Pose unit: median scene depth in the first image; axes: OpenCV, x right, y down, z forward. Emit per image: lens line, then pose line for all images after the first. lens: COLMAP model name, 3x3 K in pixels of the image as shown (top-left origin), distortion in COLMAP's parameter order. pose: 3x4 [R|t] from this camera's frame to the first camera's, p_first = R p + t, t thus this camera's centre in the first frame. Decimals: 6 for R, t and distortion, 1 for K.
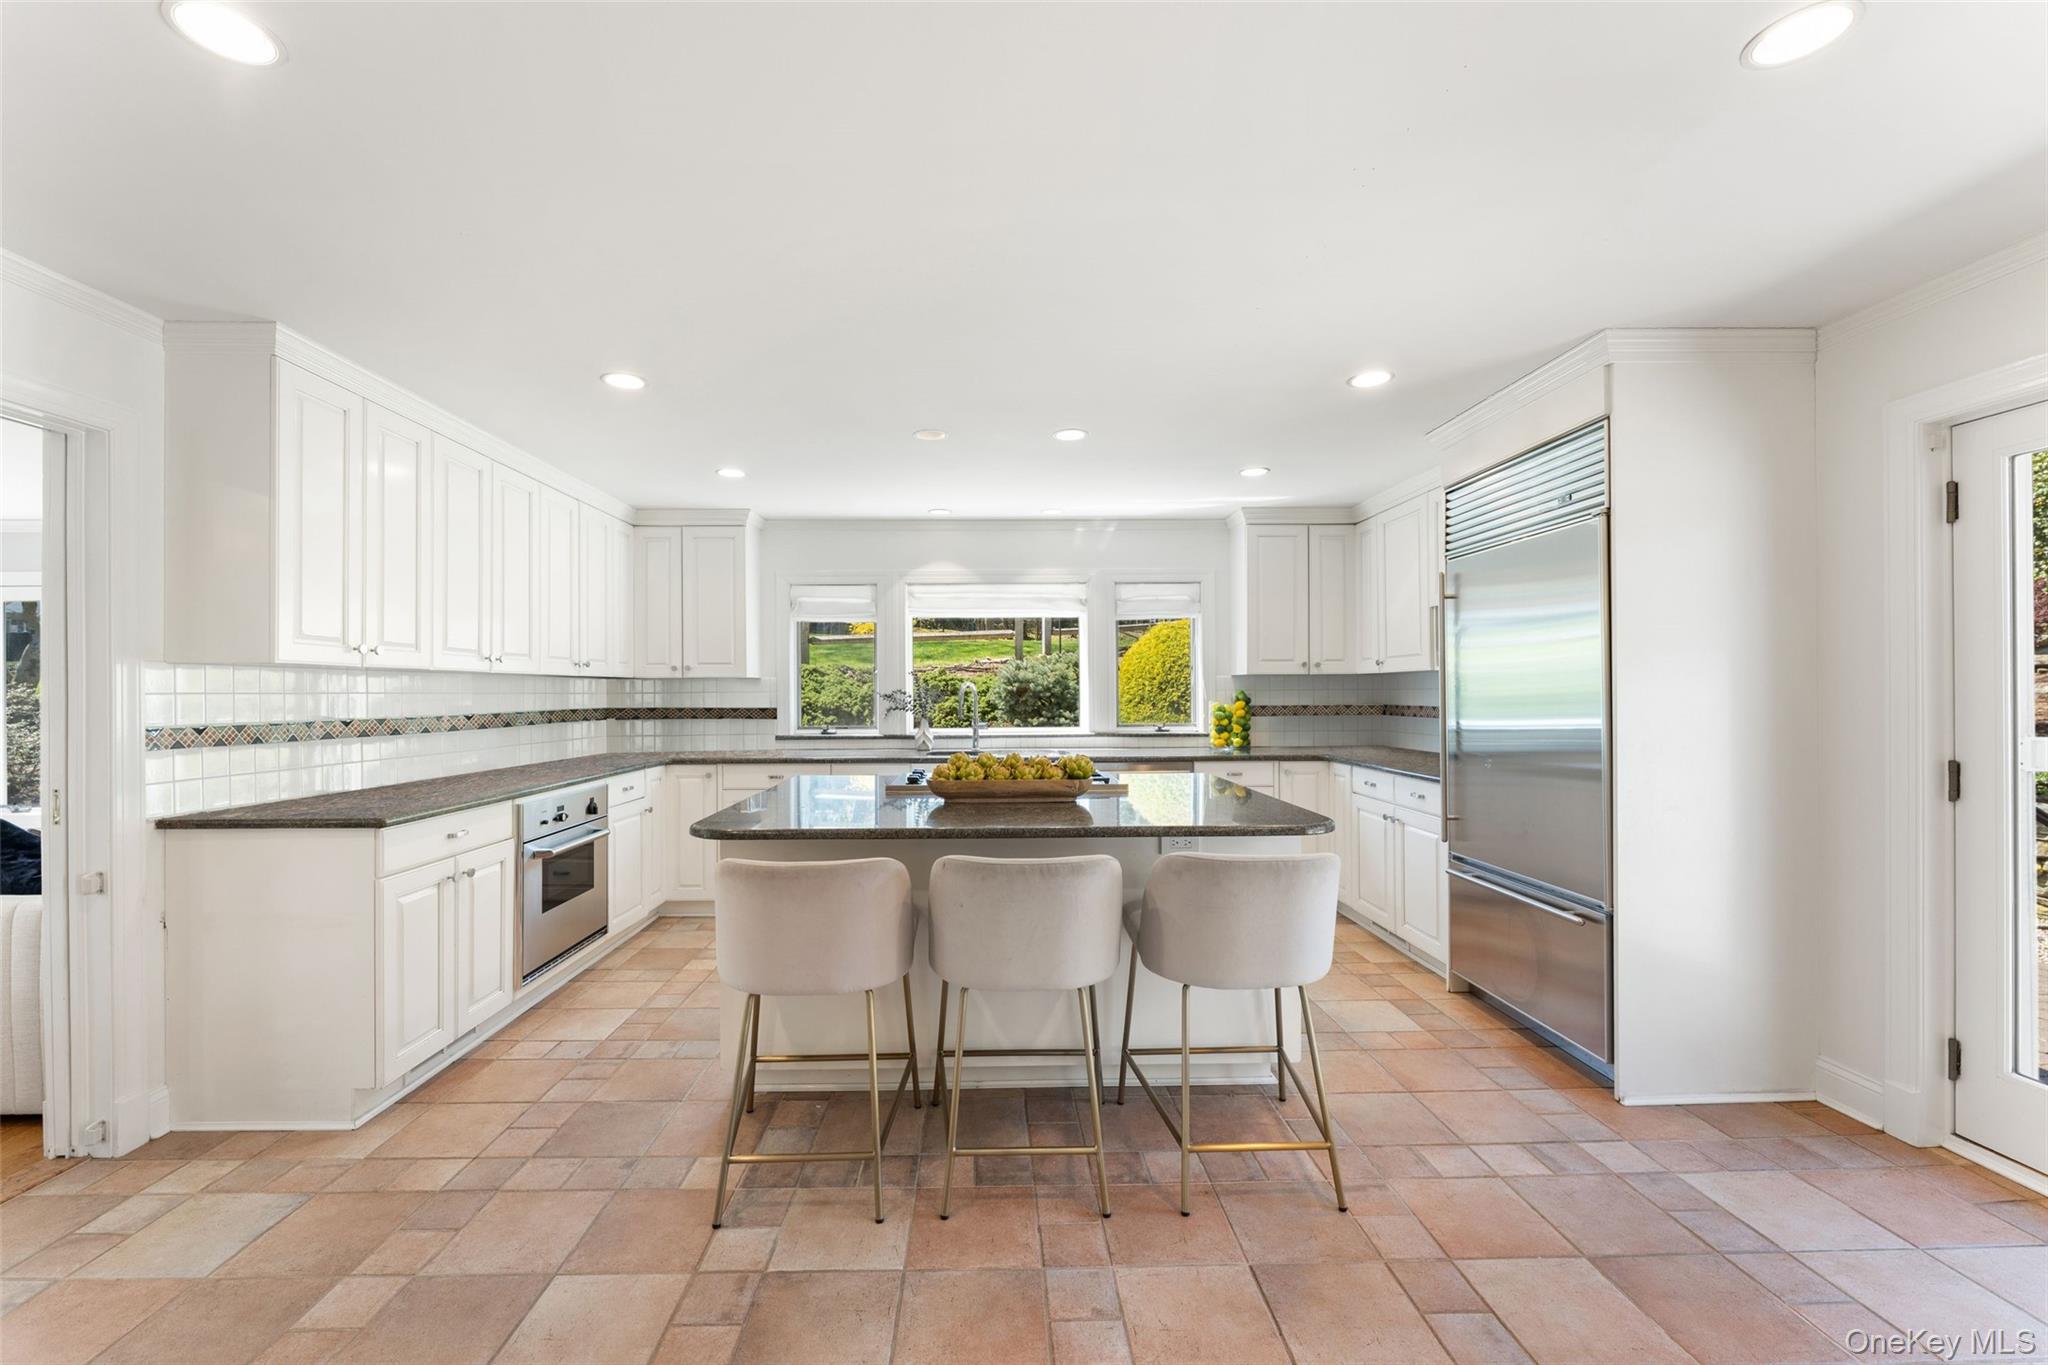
lens RADIAL K [[821.2, 0, 1019.3], [0, 821.2, 682.1], [0, 0, 1]] dist [-0.001173, 0.000011]
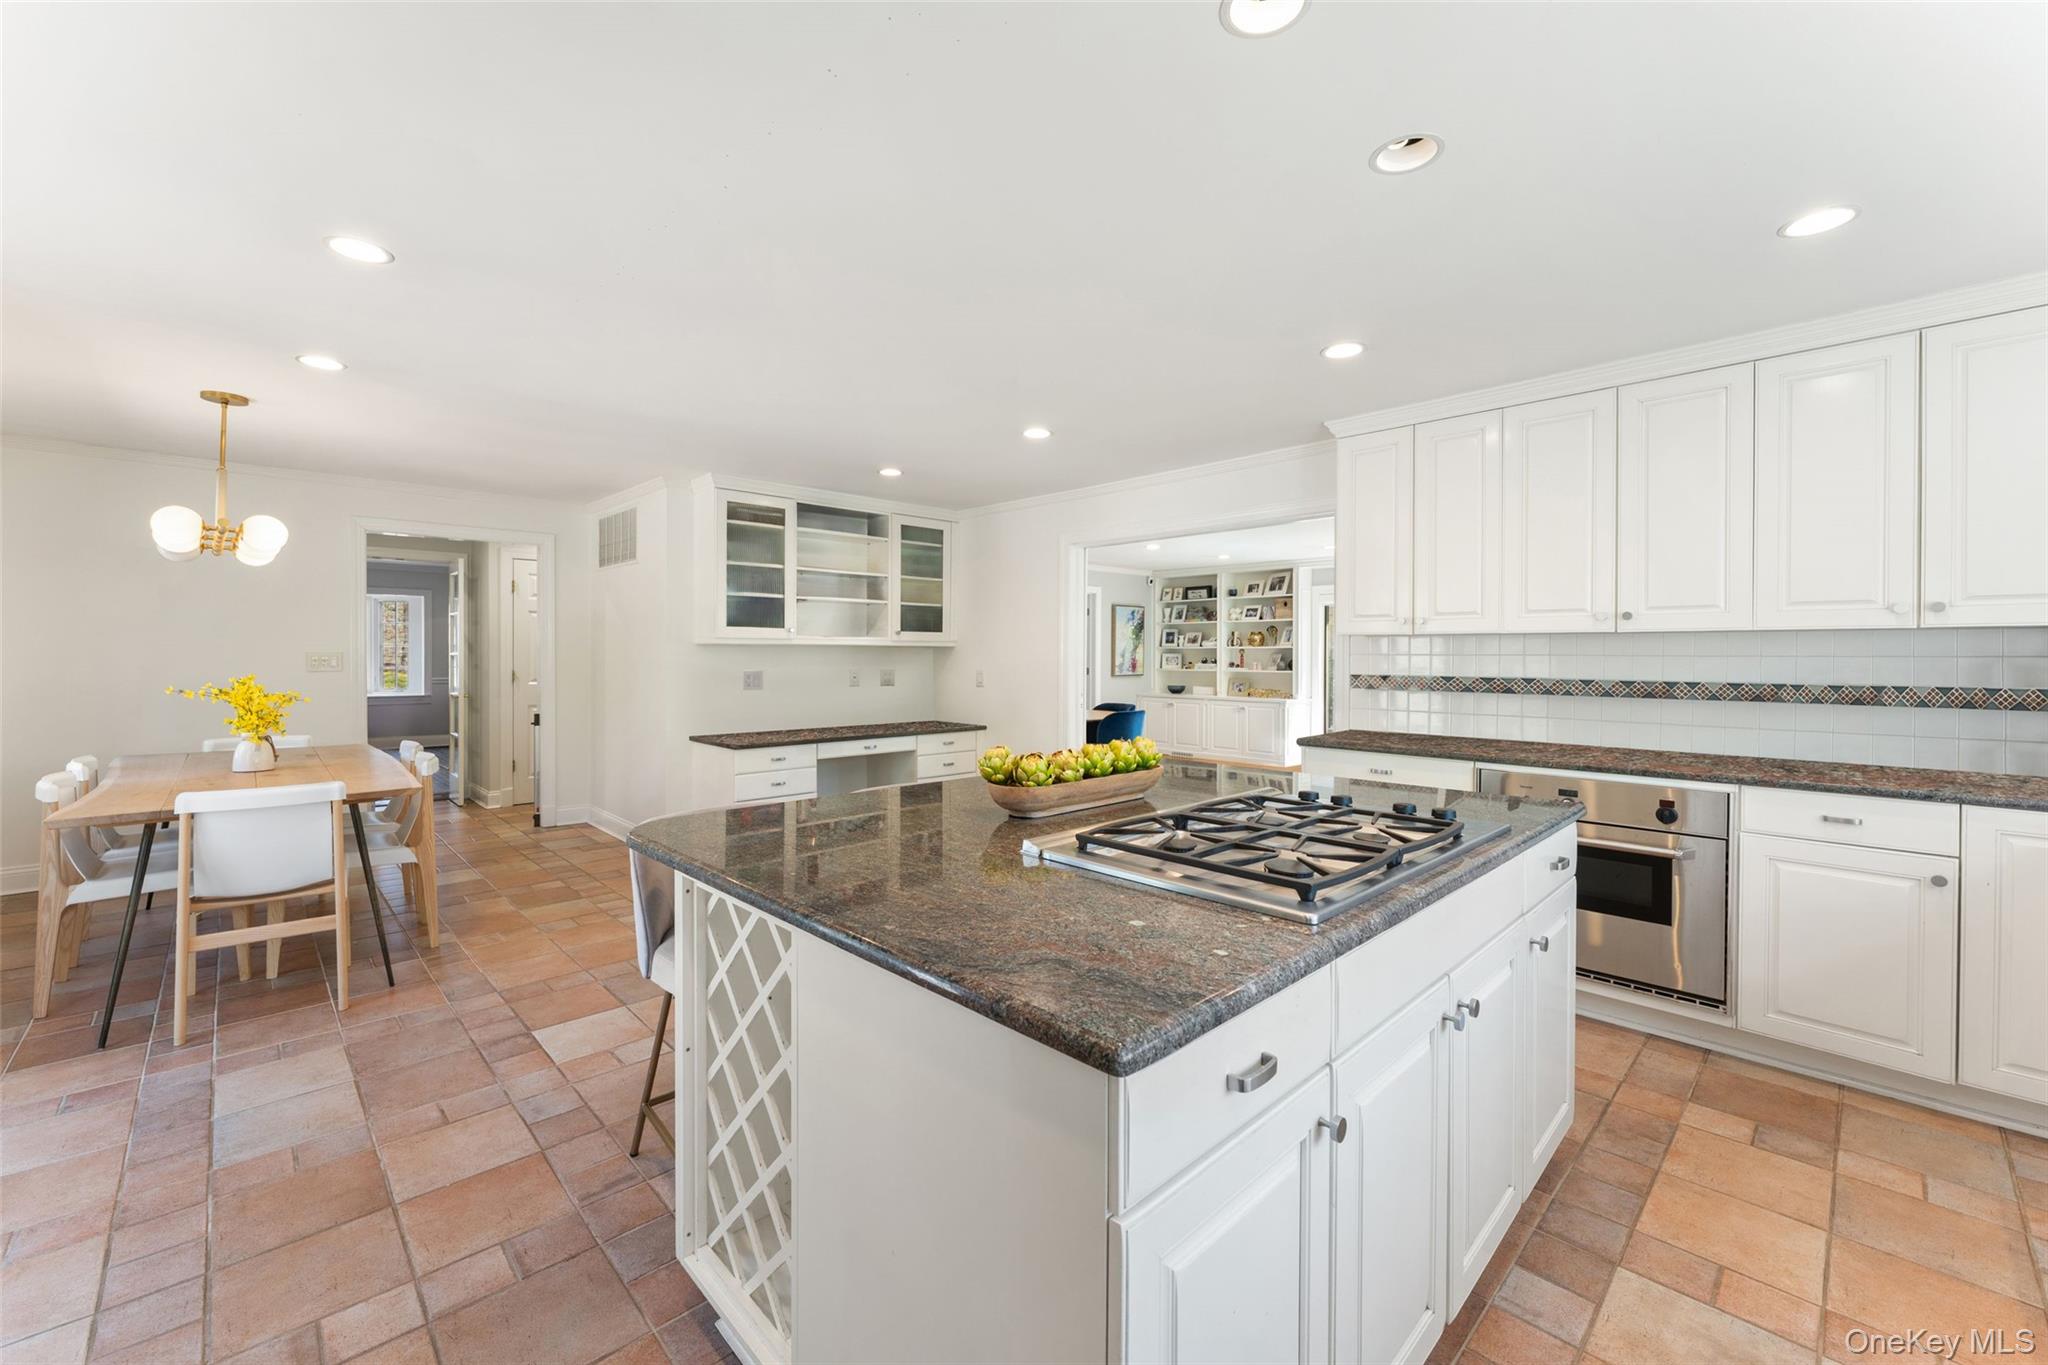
lens RADIAL K [[813.2, 0, 981.2], [0, 813.2, 672.2], [0, 0, 1]] dist [-0.000461, -0.000015]
pose [[-0.765662, 0.011194, -0.643146, 0.478572], [0.008433, 0.999937, 0.007364, 0.021816], [0.643188, 0.000215, -0.765708, 1.392256]]
